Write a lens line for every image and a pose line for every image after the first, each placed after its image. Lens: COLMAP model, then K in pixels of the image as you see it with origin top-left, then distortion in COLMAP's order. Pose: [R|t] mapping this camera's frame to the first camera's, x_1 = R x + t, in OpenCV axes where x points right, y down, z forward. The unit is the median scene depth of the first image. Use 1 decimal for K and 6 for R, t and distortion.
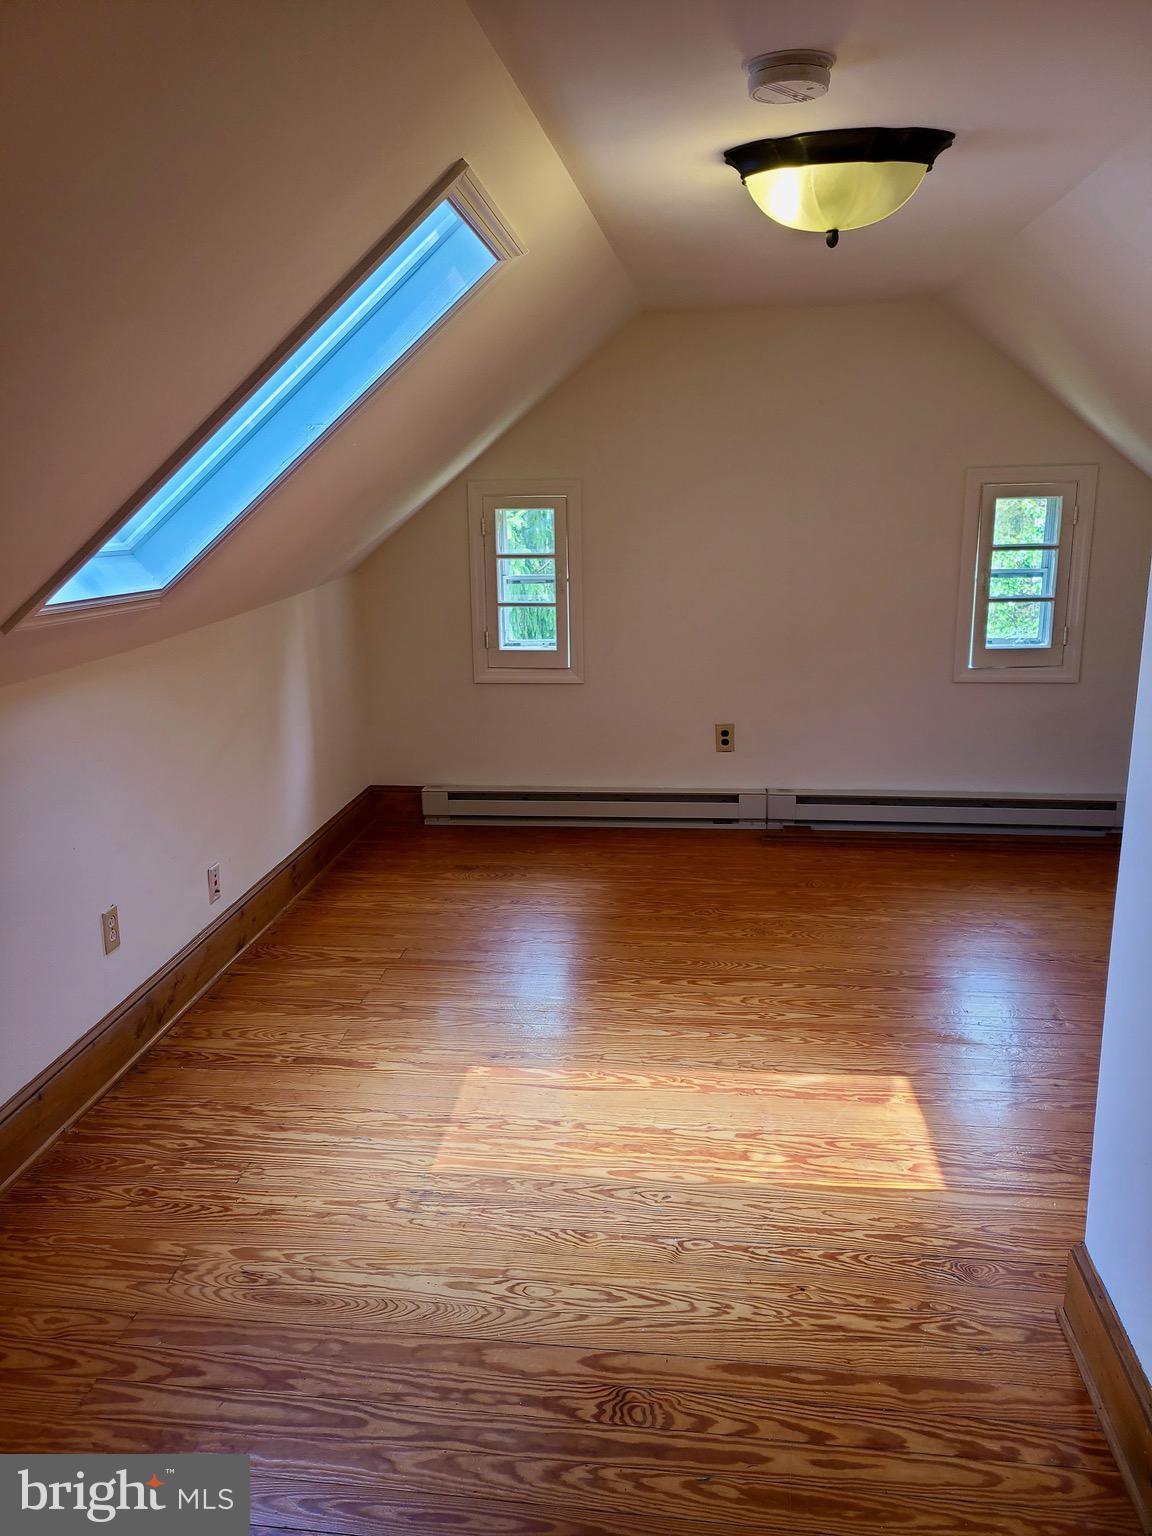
lens RADIAL K [[1148.5, 0, 581.7], [0, 1148.5, 760.3], [0, 0, 1]] dist [0.052929, -0.030695]
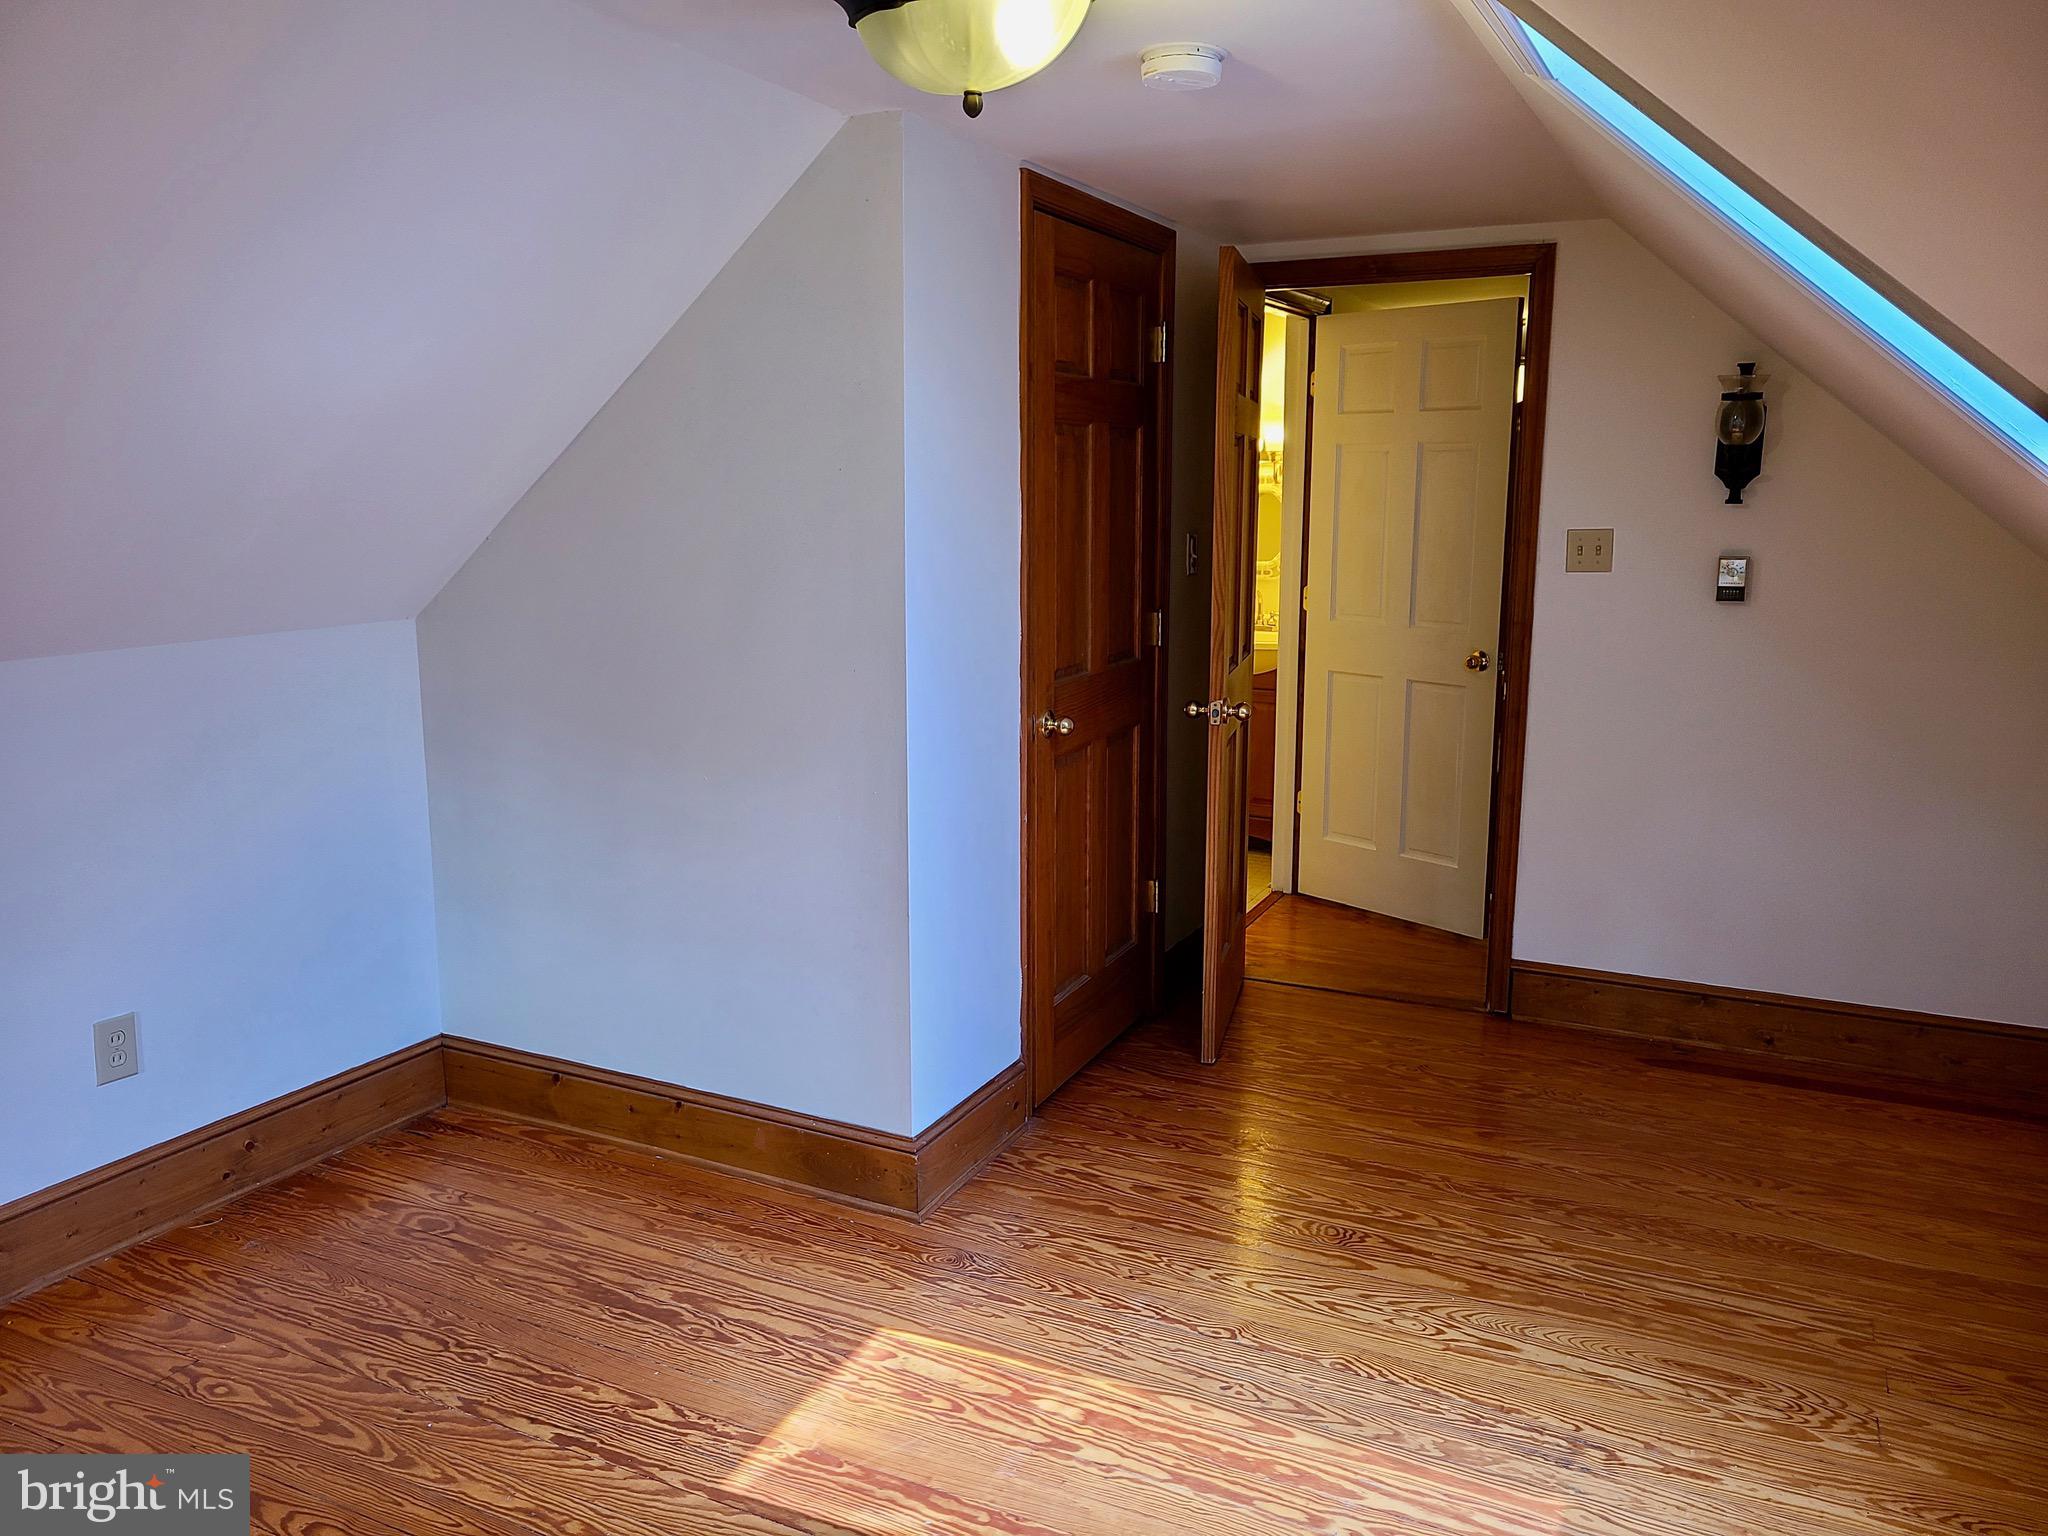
lens RADIAL K [[1531.4, 0, 1024.0], [0, 1531.4, 768.0], [0, 0, 1]] dist [0.052929, -0.030695]
pose [[-0.945111, -0.045419, 0.323578, -0.114480], [0.091331, 0.914100, 0.395069, -0.419191], [-0.313726, 0.402937, -0.859778, 1.802876]]
